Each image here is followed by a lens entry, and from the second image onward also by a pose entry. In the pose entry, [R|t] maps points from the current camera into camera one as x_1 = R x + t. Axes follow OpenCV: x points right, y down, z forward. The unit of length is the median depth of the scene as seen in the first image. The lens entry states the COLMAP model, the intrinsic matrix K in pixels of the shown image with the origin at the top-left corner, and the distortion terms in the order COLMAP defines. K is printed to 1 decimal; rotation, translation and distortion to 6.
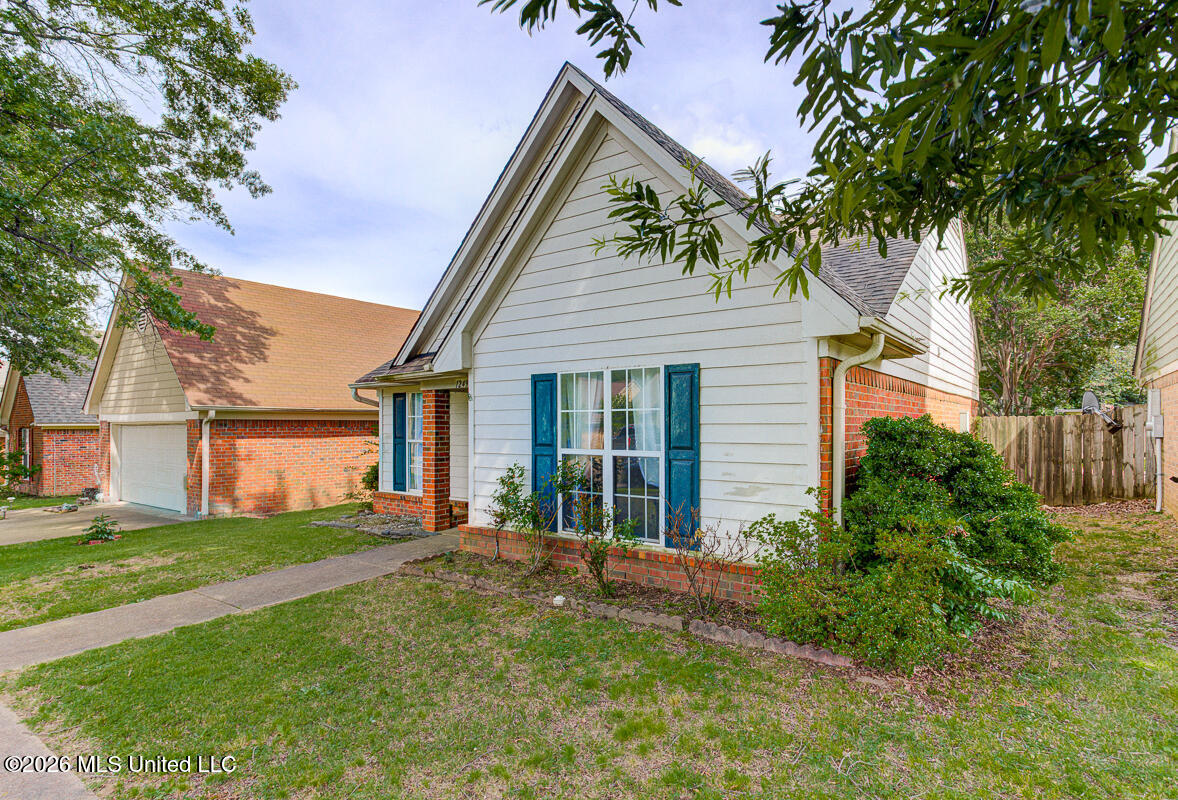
lens RADIAL K [[630.1, 0, 589.9], [0, 630.1, 426.9], [0, 0, 1]] dist [0.000844, 0.000022]
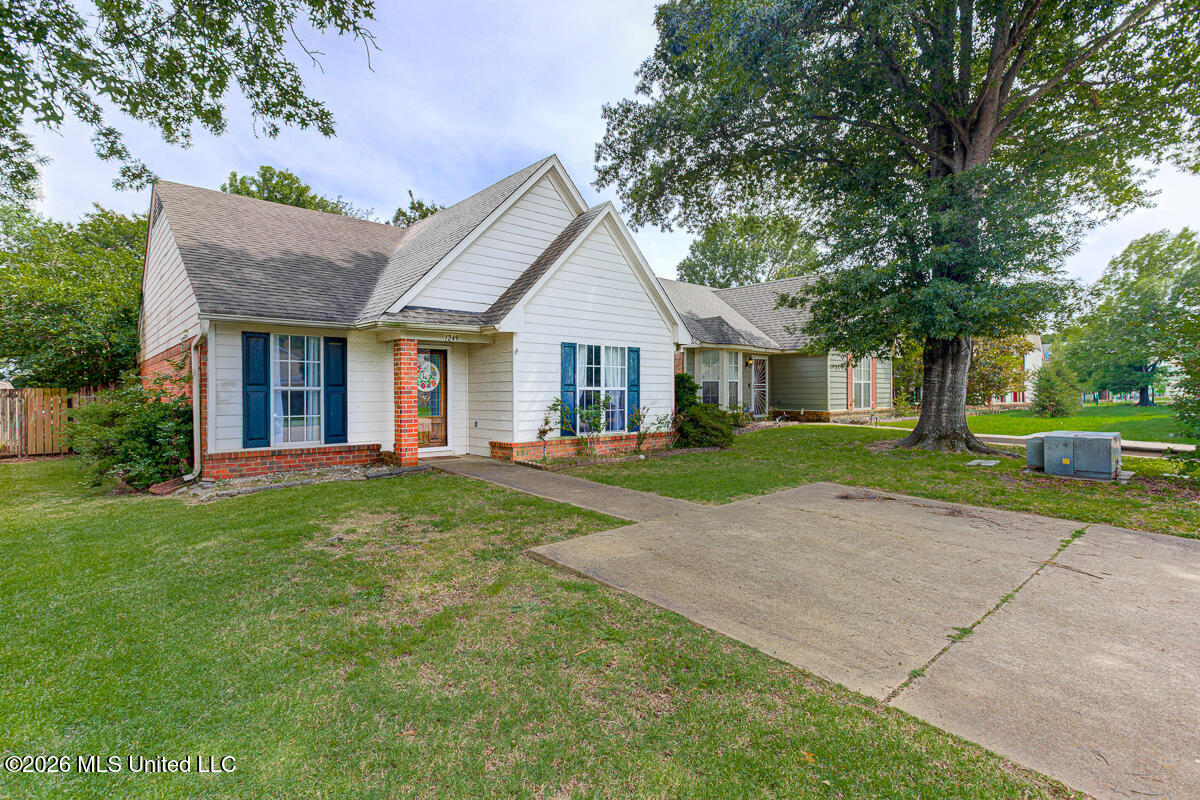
lens RADIAL K [[572.8, 0, 600.0], [0, 572.8, 400.0], [0, 0, 1]] dist [-0.000622, 0.000005]
pose [[0.185289, -0.009699, 0.982636, -1.575202], [0.008859, 0.999927, 0.008199, 0.057341], [-0.982644, 0.007186, 0.185362, 0.642422]]
